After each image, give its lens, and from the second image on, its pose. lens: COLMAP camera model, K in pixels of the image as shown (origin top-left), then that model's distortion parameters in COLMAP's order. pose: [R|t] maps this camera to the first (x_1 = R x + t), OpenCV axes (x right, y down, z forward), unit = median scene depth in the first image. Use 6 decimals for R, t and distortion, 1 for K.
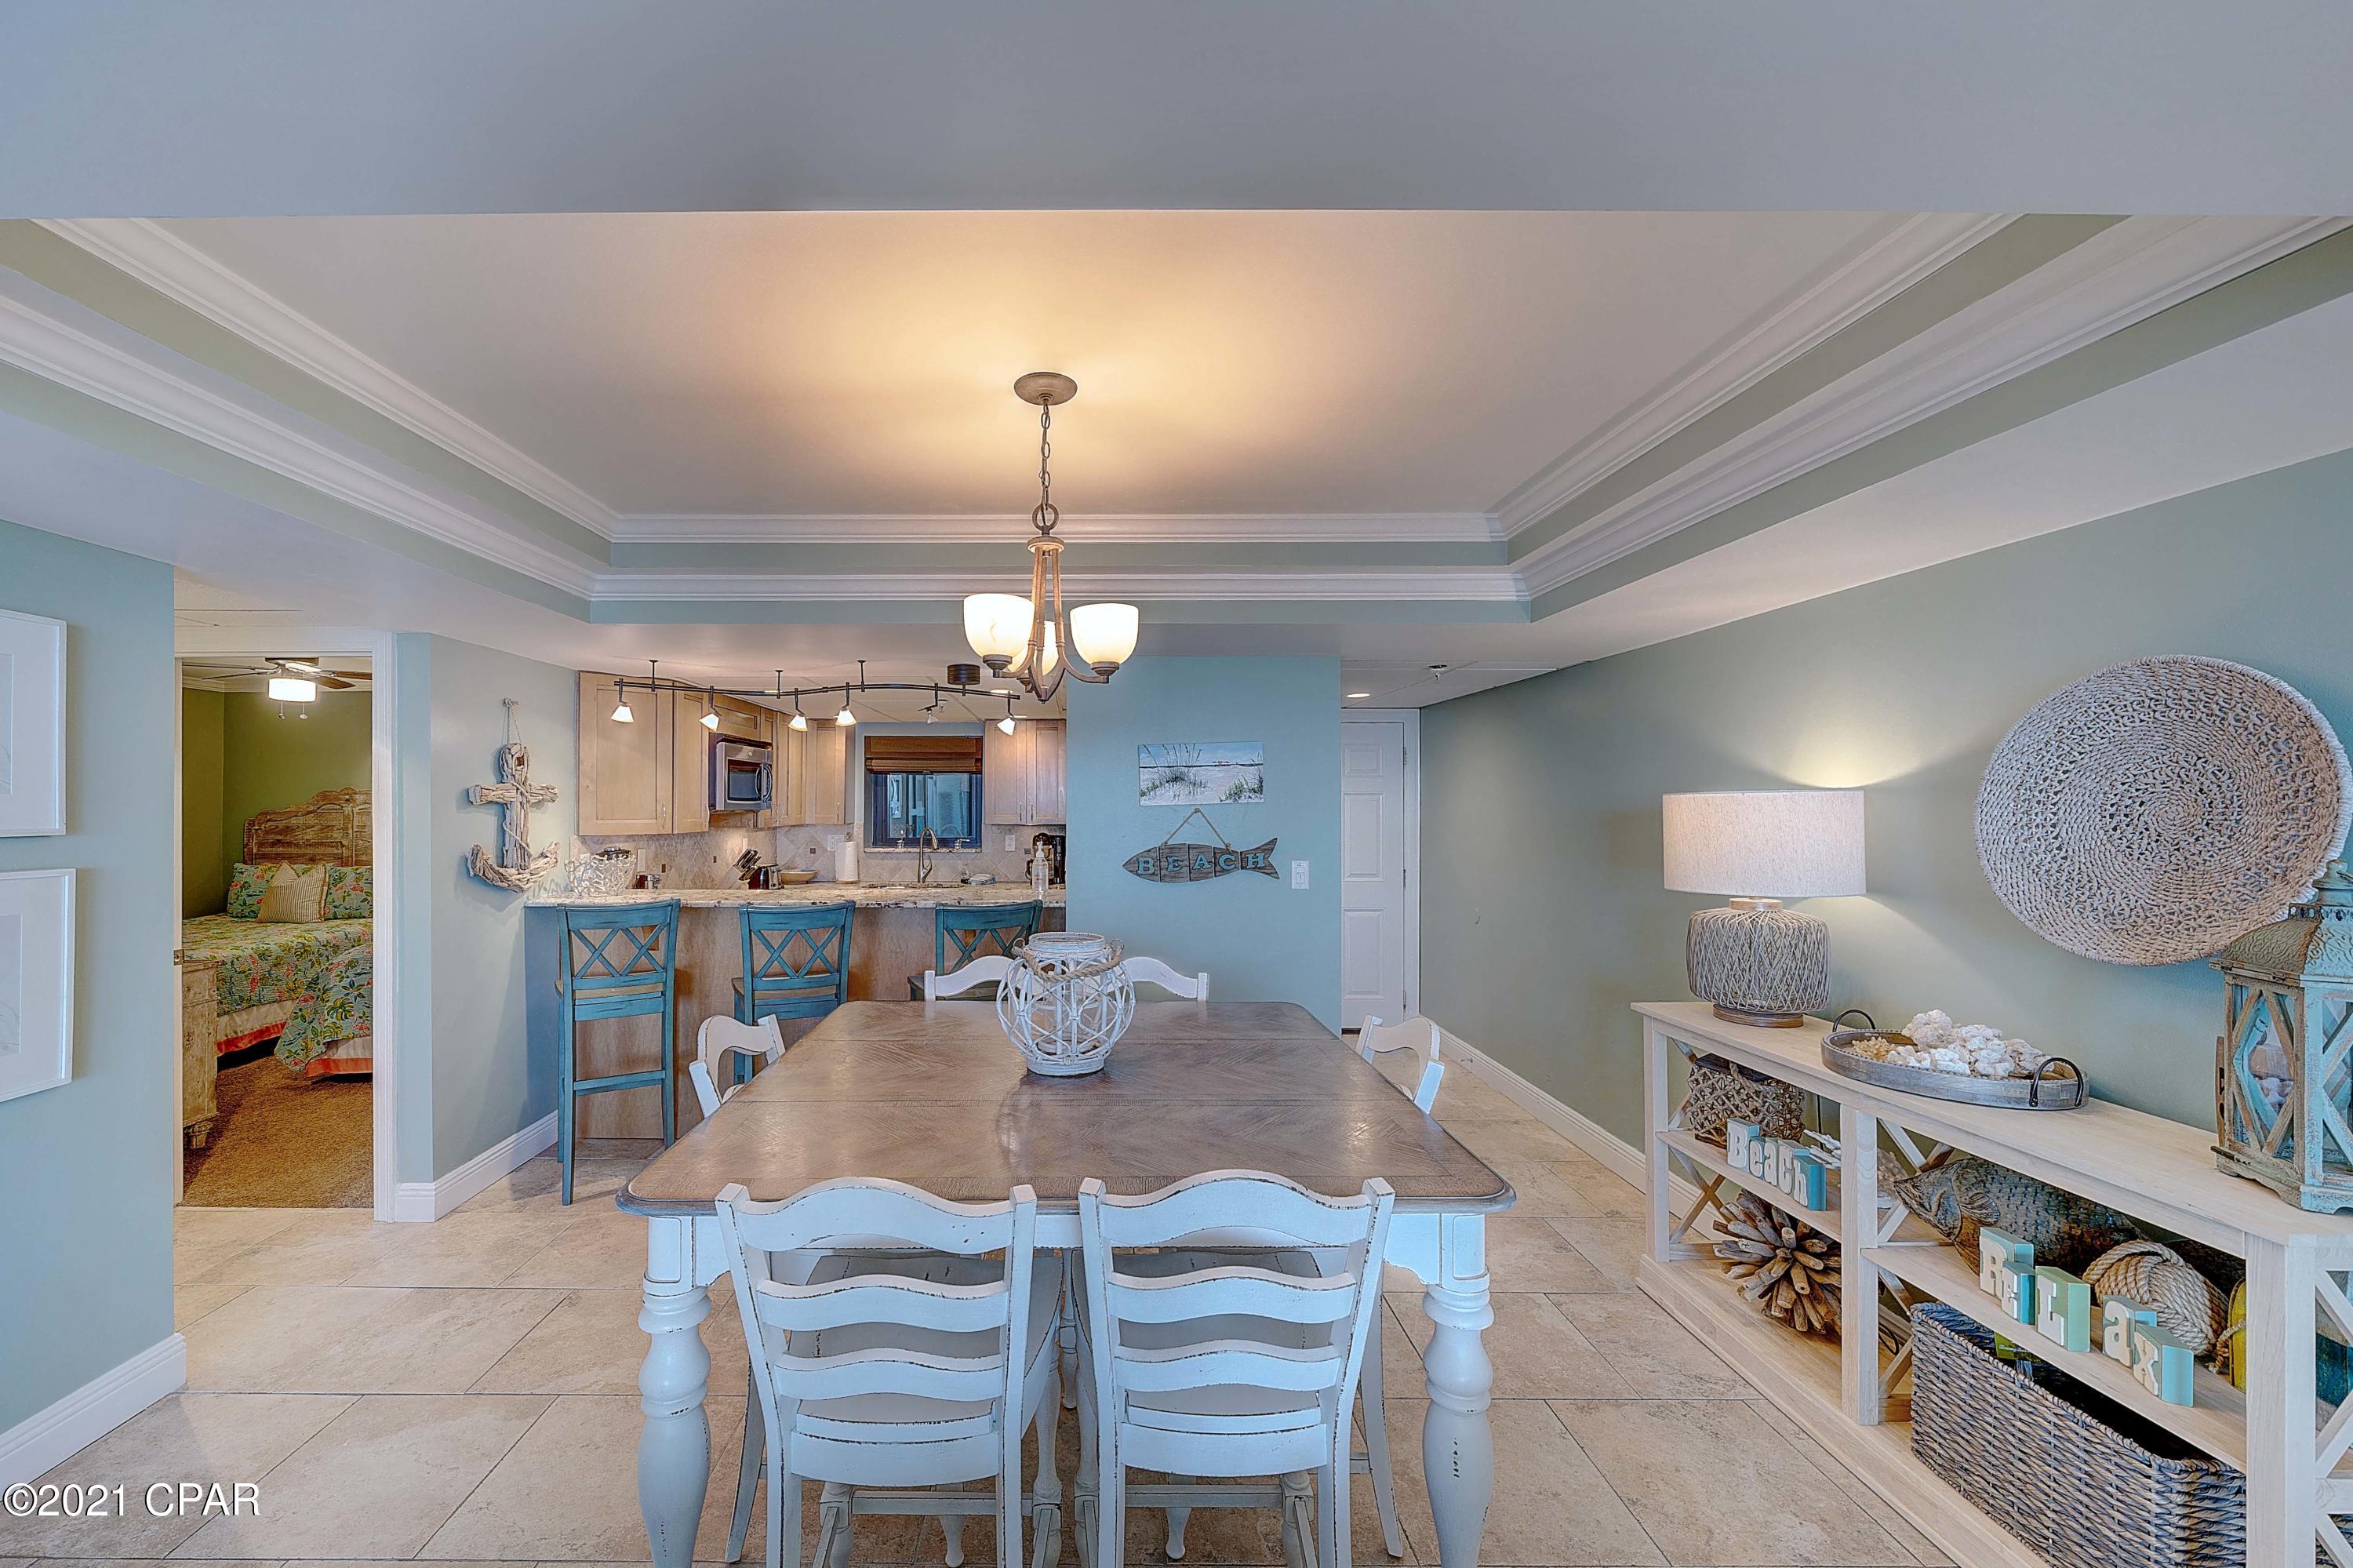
lens RADIAL K [[889.7, 0, 1089.4], [0, 889.7, 798.6], [0, 0, 1]] dist [-0.002580, -0.000255]
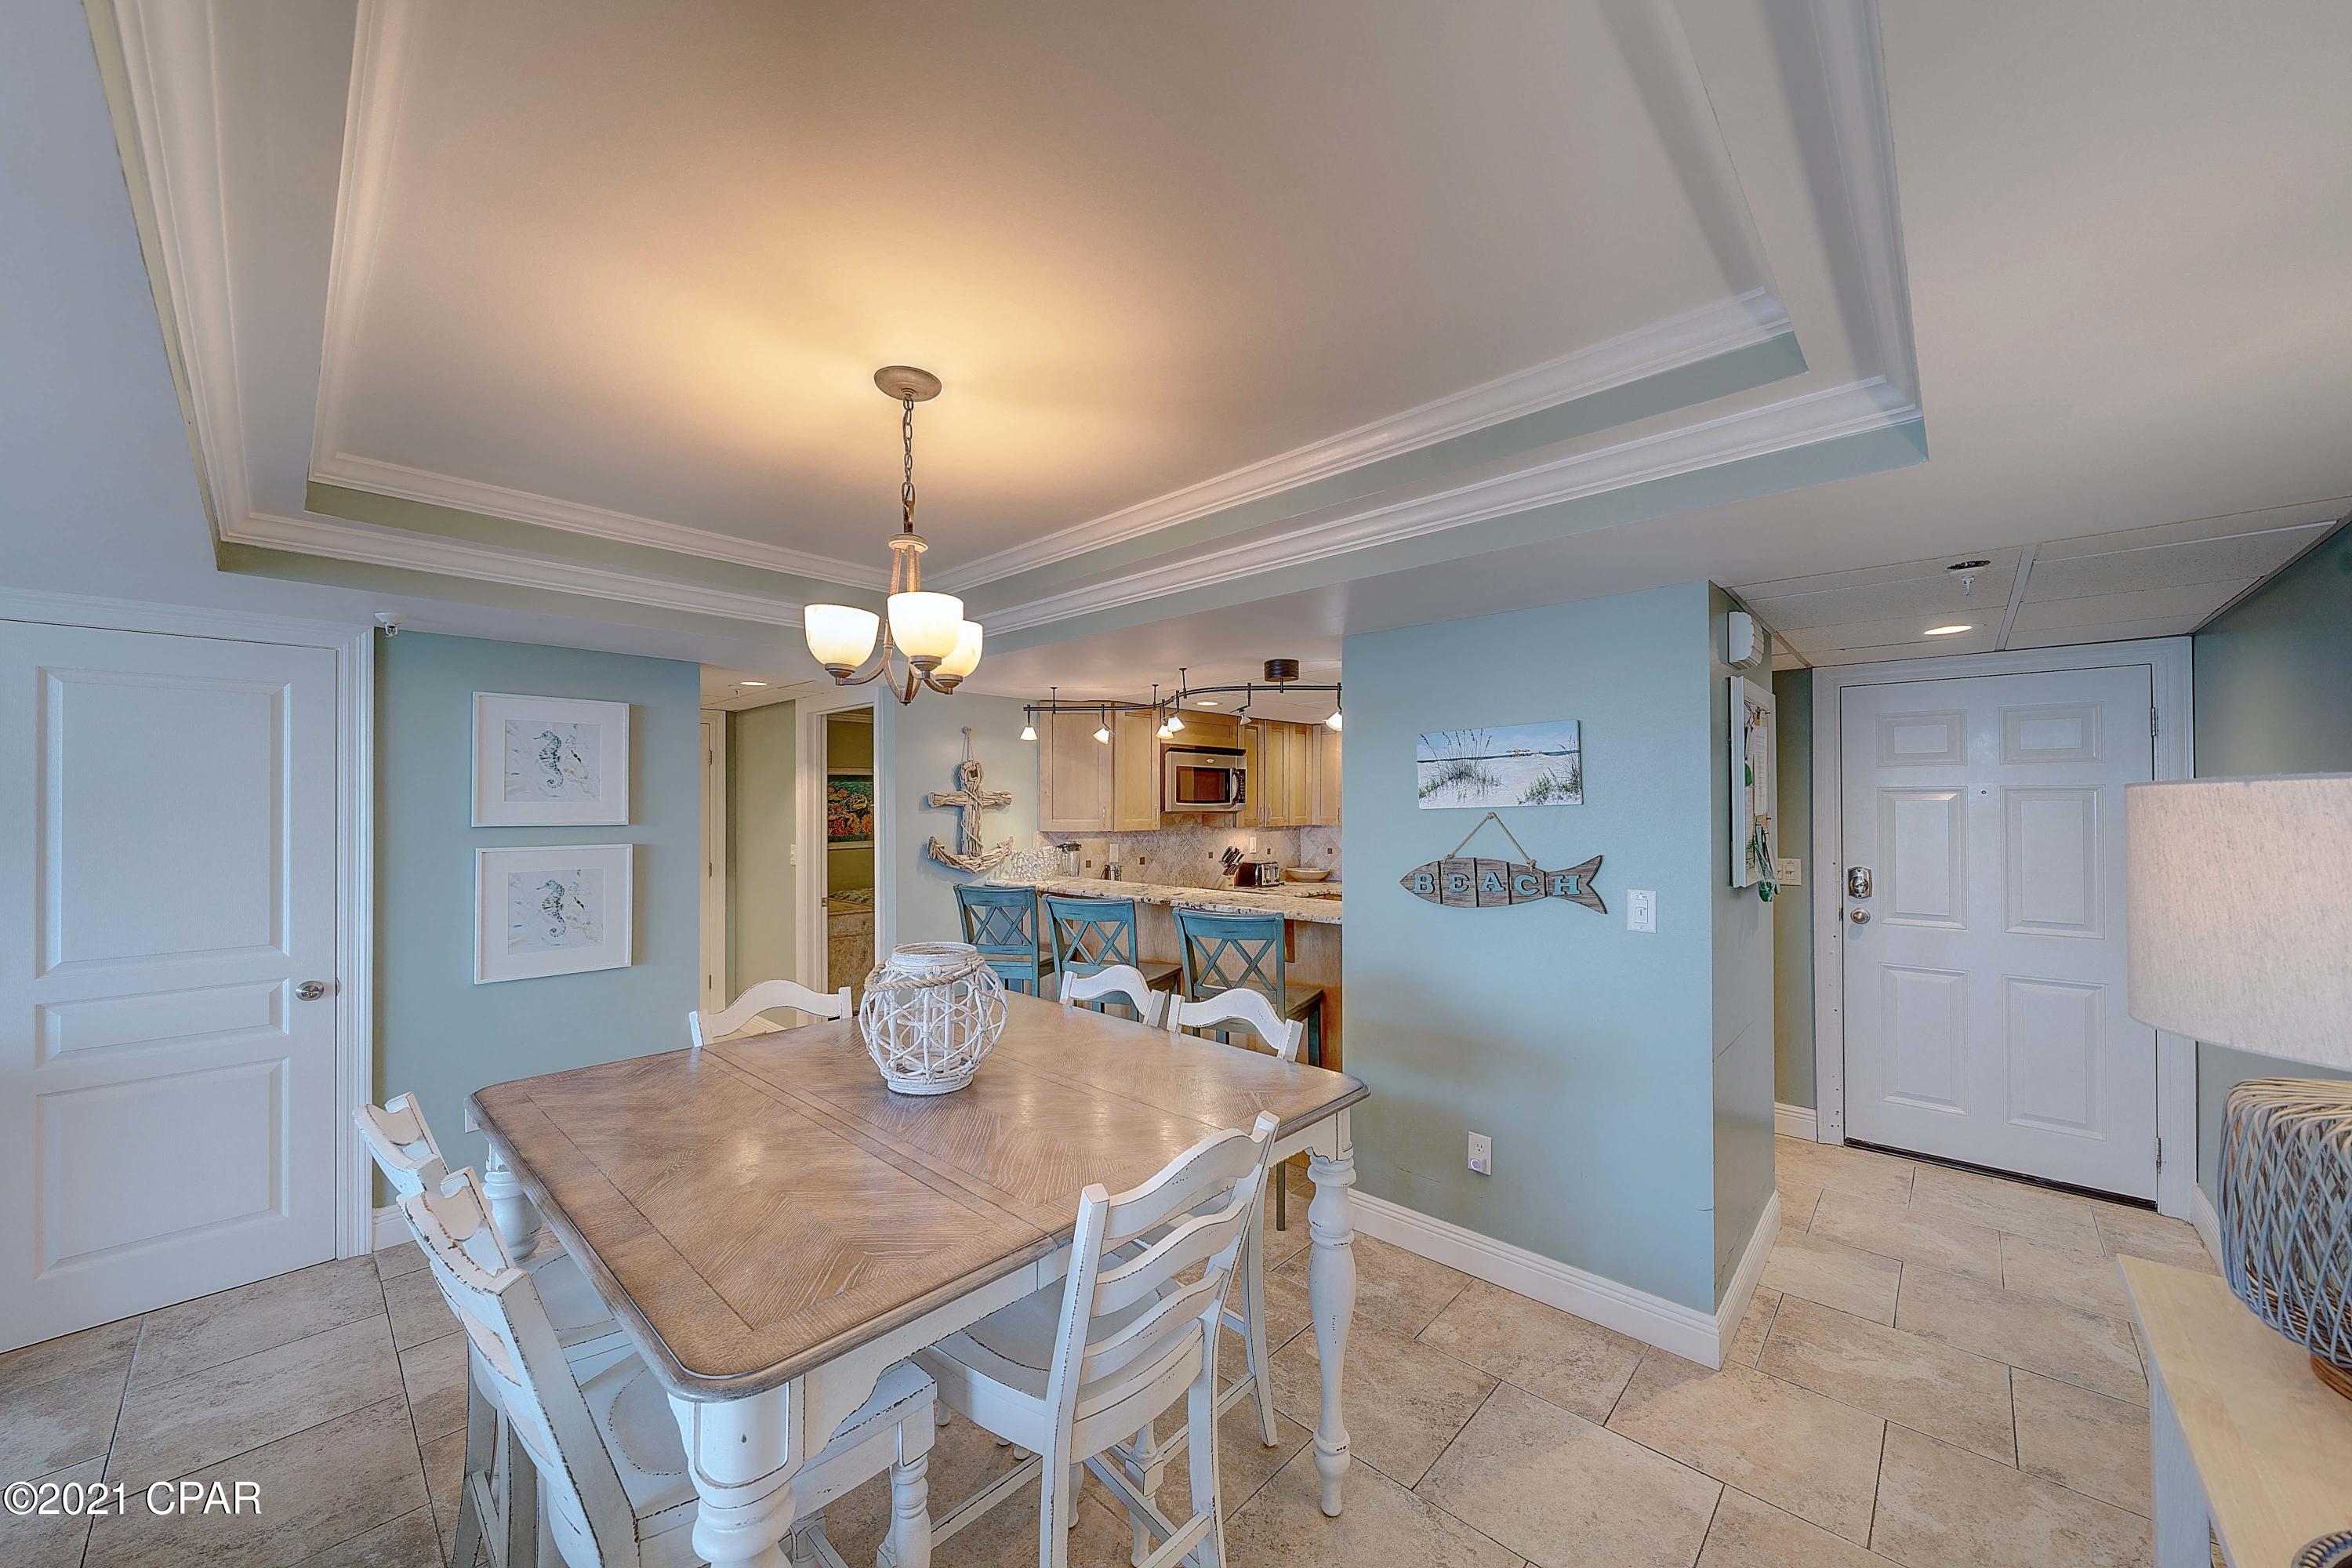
lens RADIAL K [[852.0, 0, 1168.4], [0, 852.0, 793.6], [0, 0, 1]] dist [0.002406, 0.000206]
pose [[0.729646, -0.010036, -0.683751, 0.423027], [0.004880, 0.999943, -0.009469, 0.000101], [0.683807, 0.003572, 0.729654, 0.272531]]
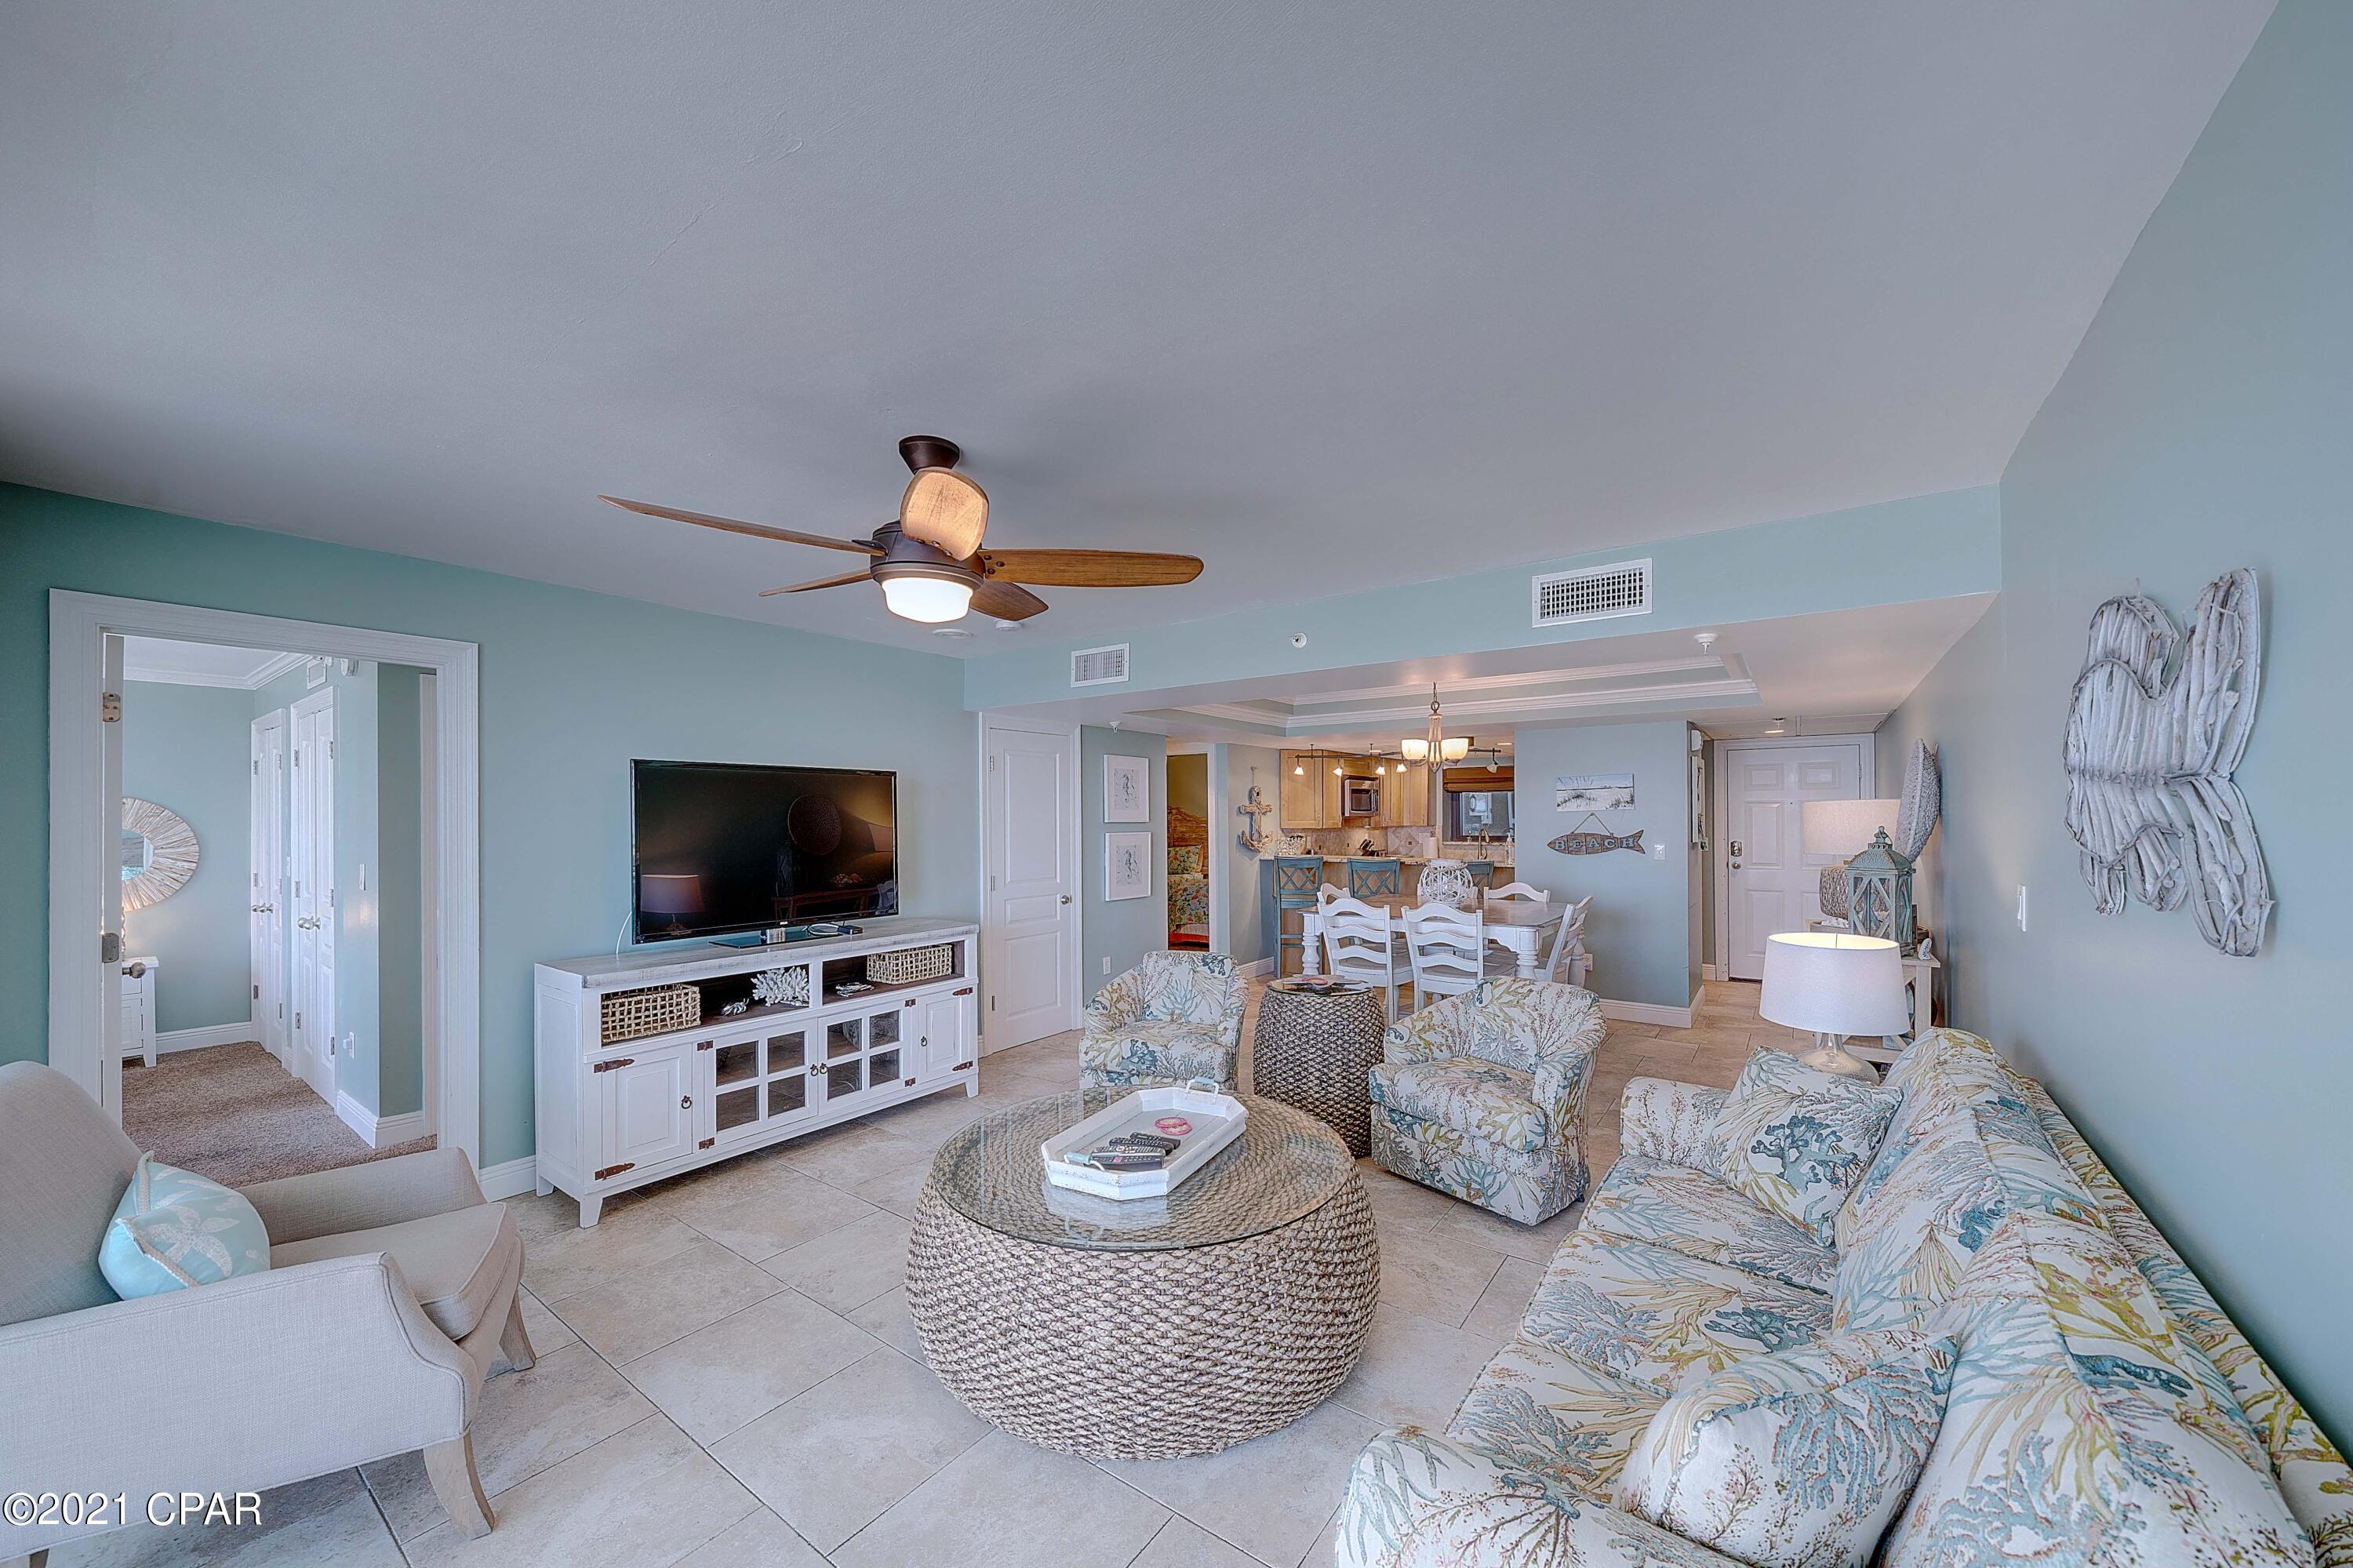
lens RADIAL K [[863.6, 0, 1174.0], [0, 863.6, 810.4], [0, 0, 1]] dist [-0.002075, -0.000047]
pose [[0.806670, -0.008396, -0.590943, 0.462776], [0.008751, 0.999959, -0.002262, 0.002610], [0.590937, -0.003346, 0.806711, -0.860322]]
